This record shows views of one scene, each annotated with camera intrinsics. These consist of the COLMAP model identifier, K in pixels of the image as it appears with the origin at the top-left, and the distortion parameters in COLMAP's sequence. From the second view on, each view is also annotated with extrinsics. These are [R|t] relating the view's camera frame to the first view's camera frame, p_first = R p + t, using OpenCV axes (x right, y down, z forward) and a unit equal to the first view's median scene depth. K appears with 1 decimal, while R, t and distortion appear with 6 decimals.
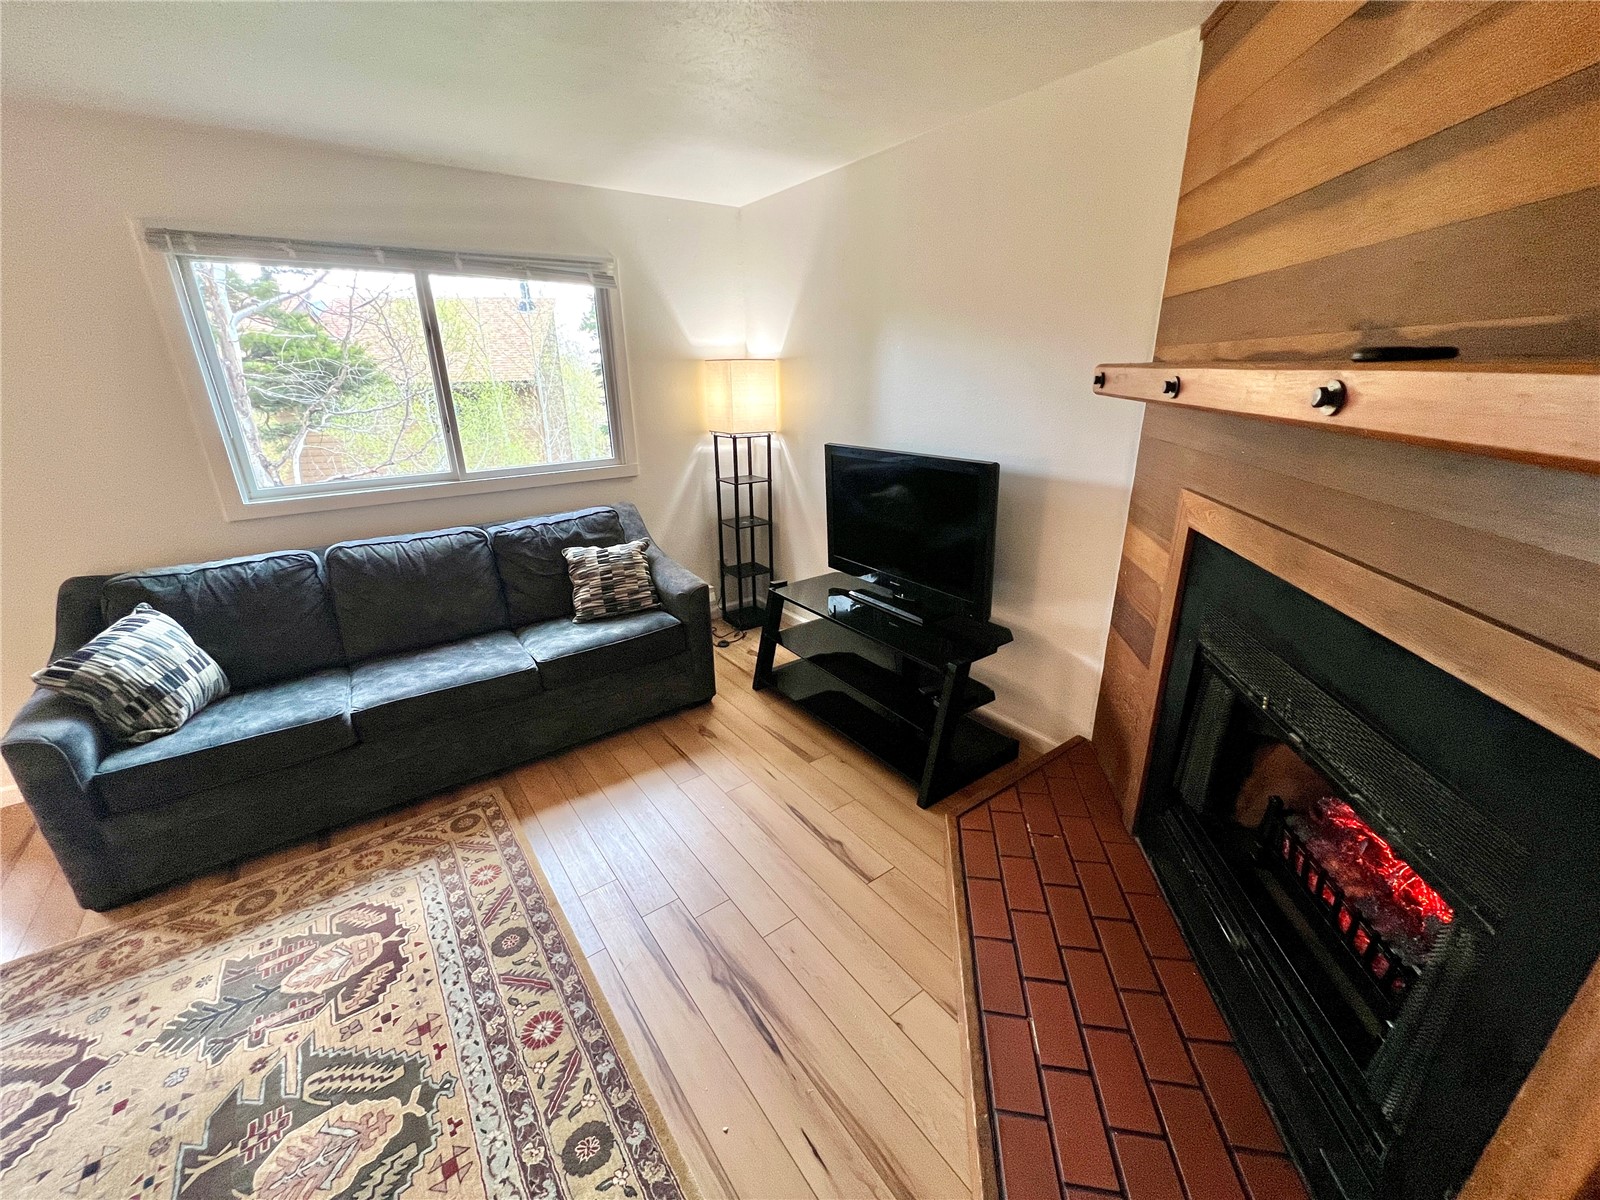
lens RADIAL K [[638.2, 0, 804.4], [0, 638.2, 600.5], [0, 0, 1]] dist [-0.003136, 0.000195]
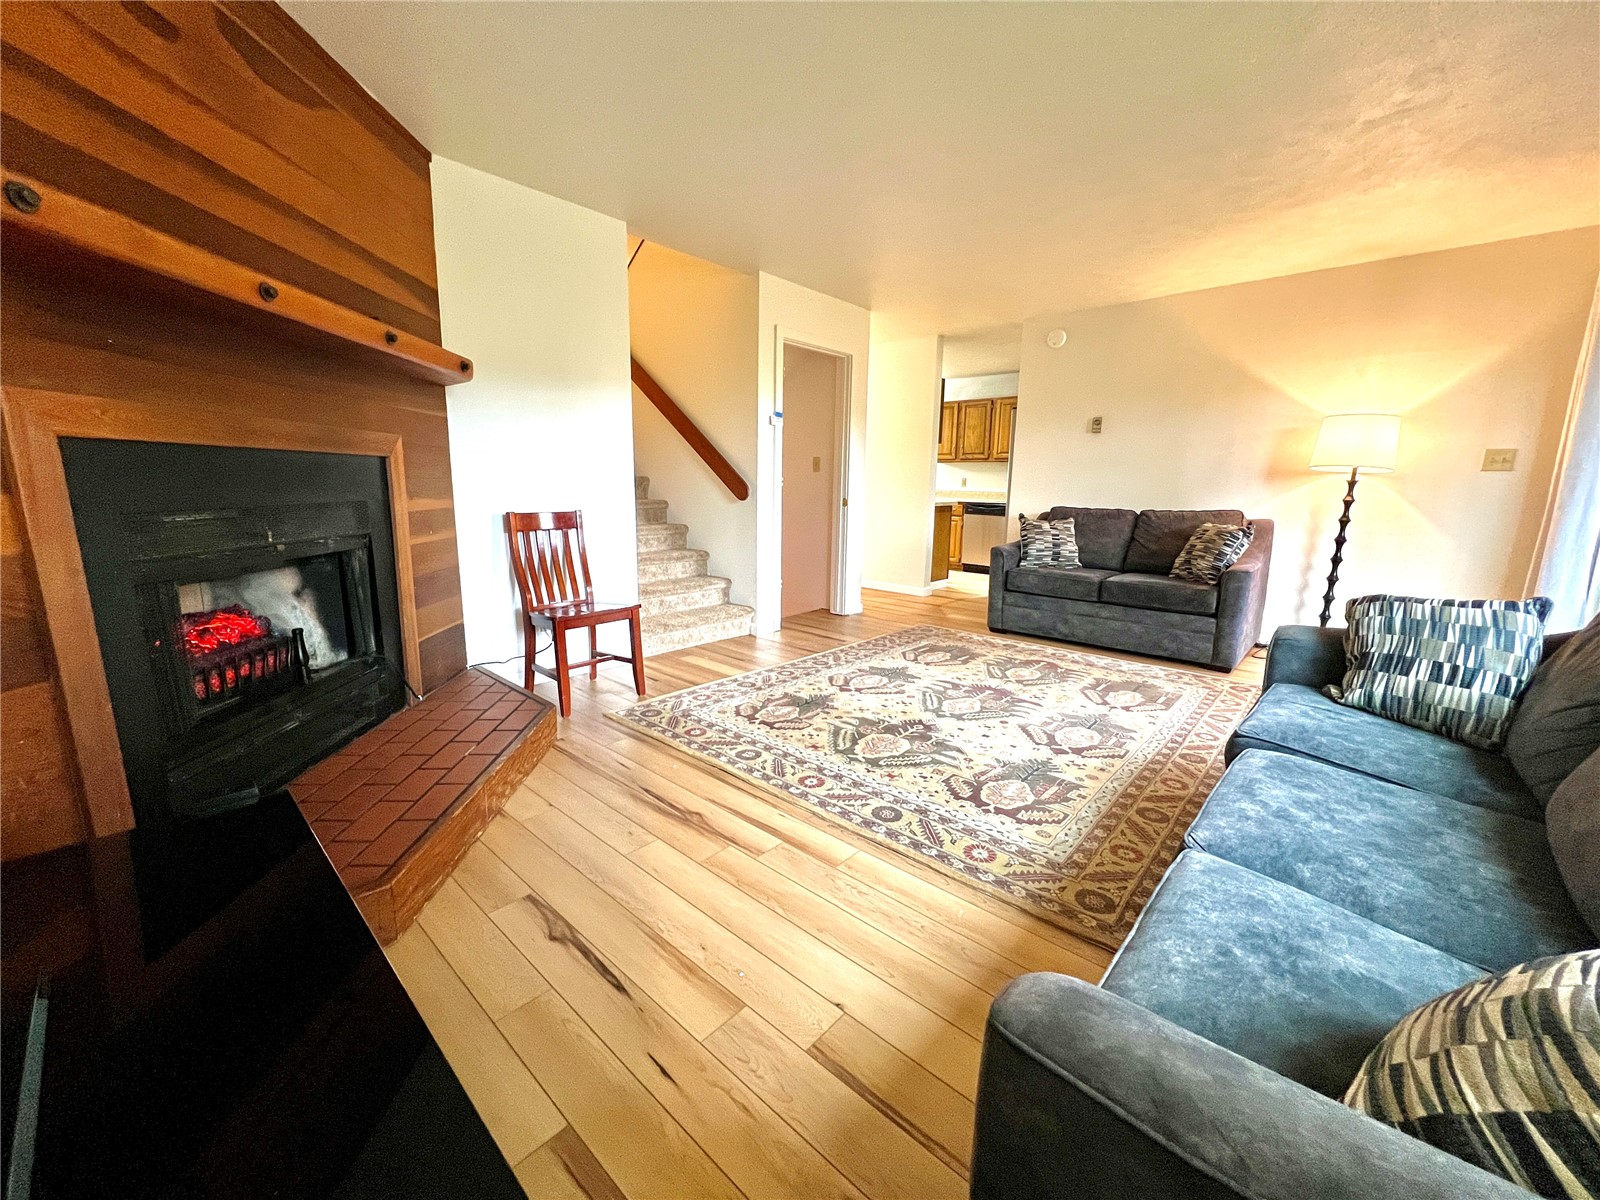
lens RADIAL K [[638.2, 0, 798.8], [0, 638.2, 601.2], [0, 0, 1]] dist [-0.003136, 0.000195]
pose [[-0.980181, 0.039365, -0.194153, -0.113216], [-0.066147, 0.858776, 0.508064, -0.397276], [0.186733, 0.510837, -0.839152, 1.931053]]
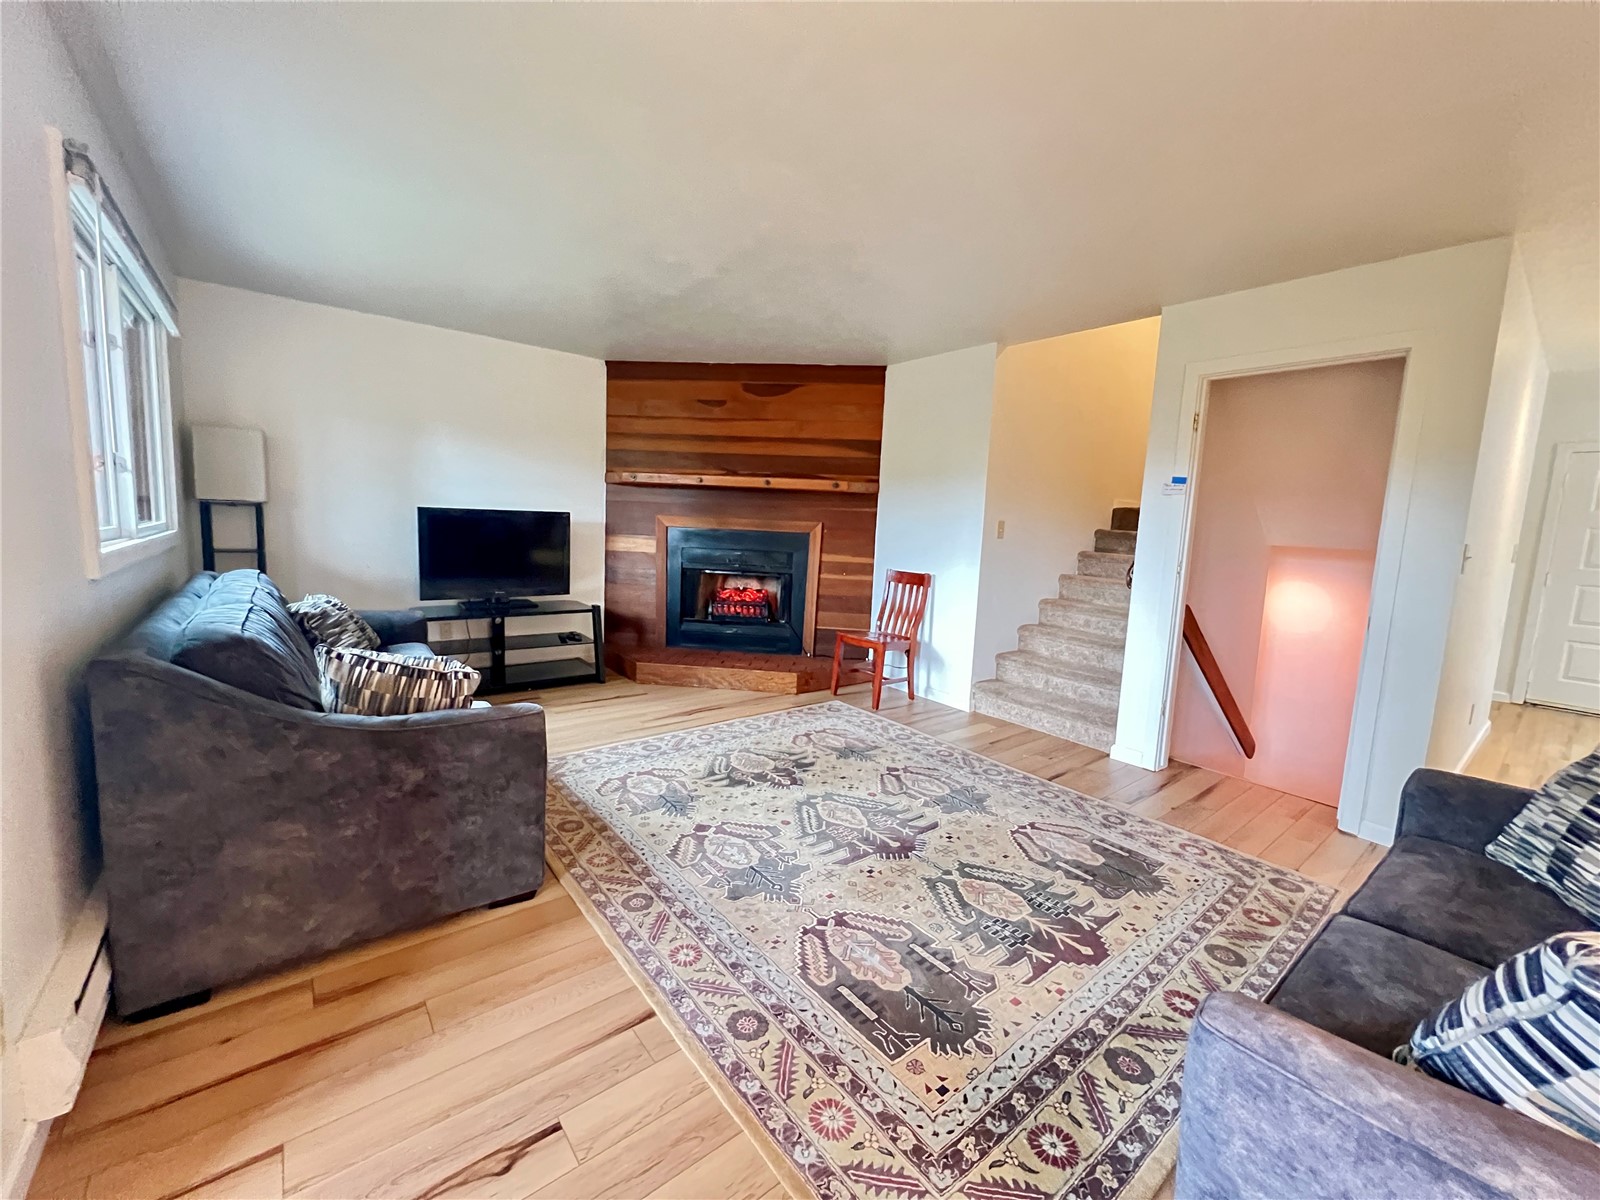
lens RADIAL K [[638.2, 0, 795.9], [0, 638.2, 599.2], [0, 0, 1]] dist [-0.003136, 0.000195]
pose [[-0.039766, -0.107937, 0.993362, -2.514420], [0.301313, 0.946575, 0.114915, 0.050437], [-0.952696, 0.303883, -0.005119, 0.541584]]
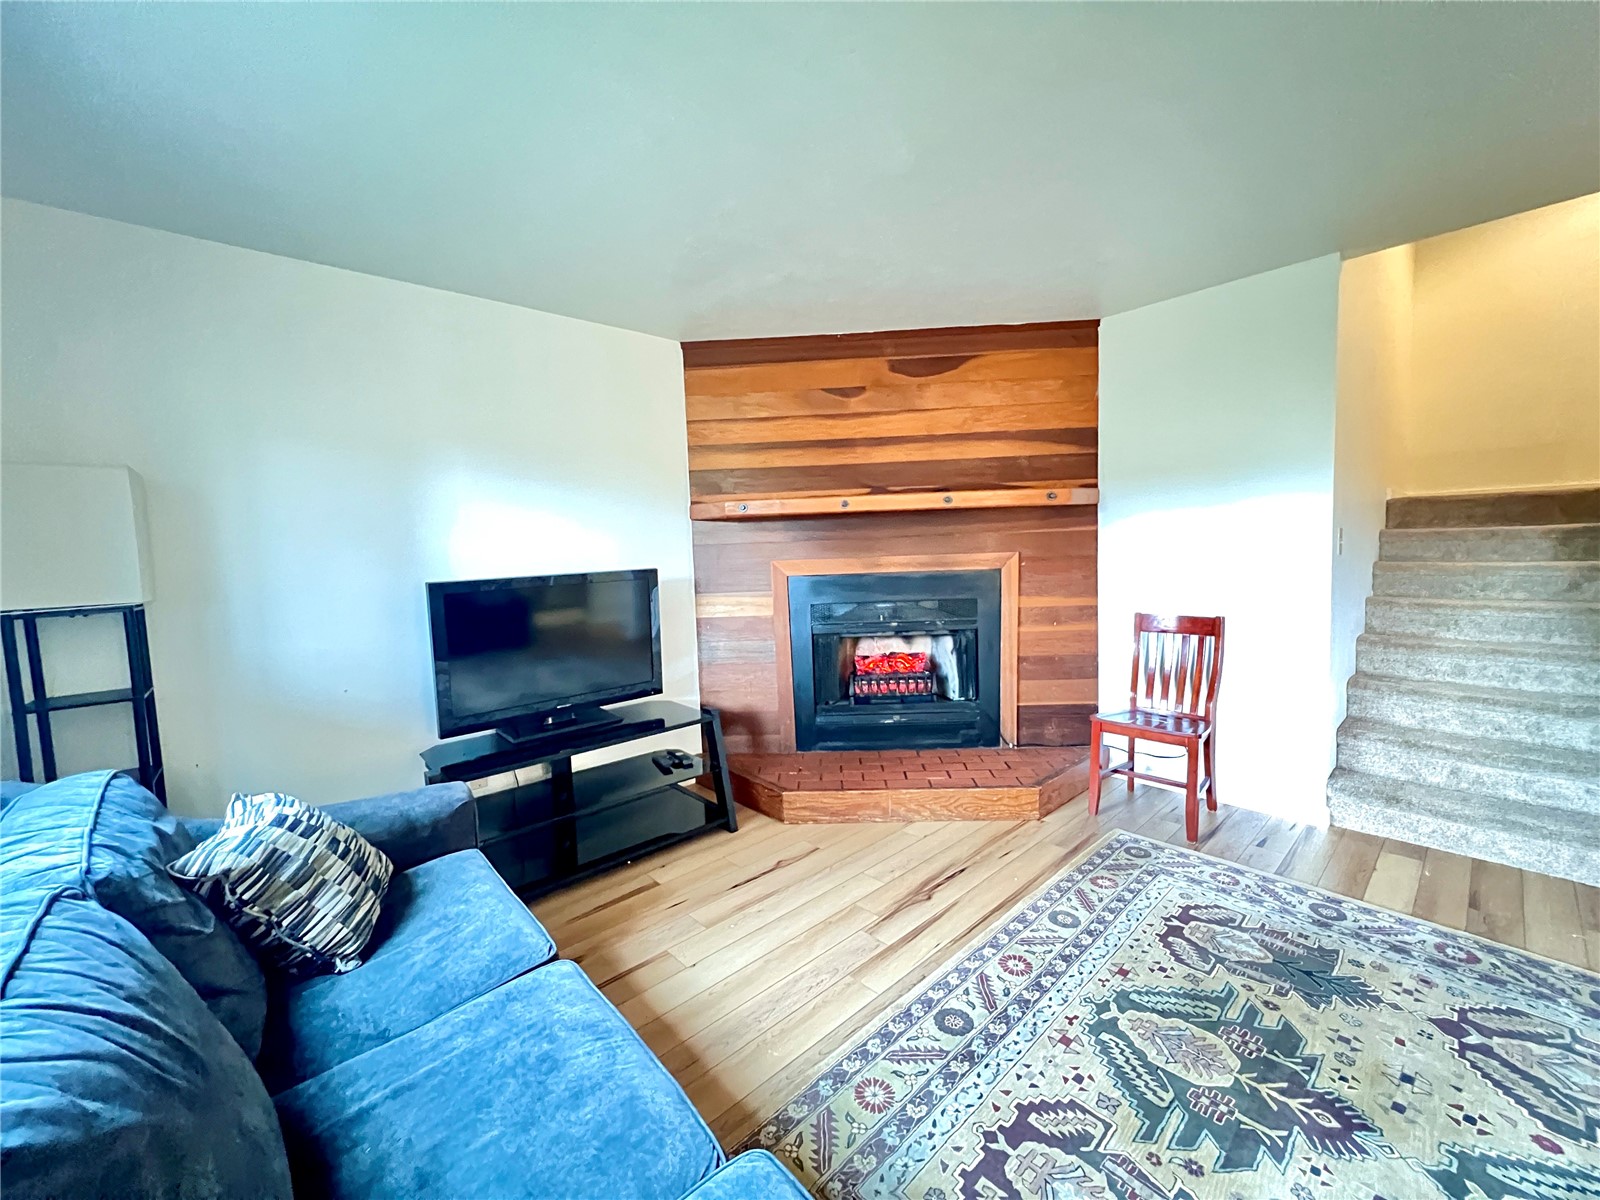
lens RADIAL K [[638.2, 0, 794.6], [0, 638.2, 597.1], [0, 0, 1]] dist [-0.003136, 0.000195]
pose [[-0.097600, -0.059232, 0.993462, -1.483685], [0.376619, 0.921793, 0.091959, -0.236498], [-0.921213, 0.383131, -0.067659, 1.160615]]
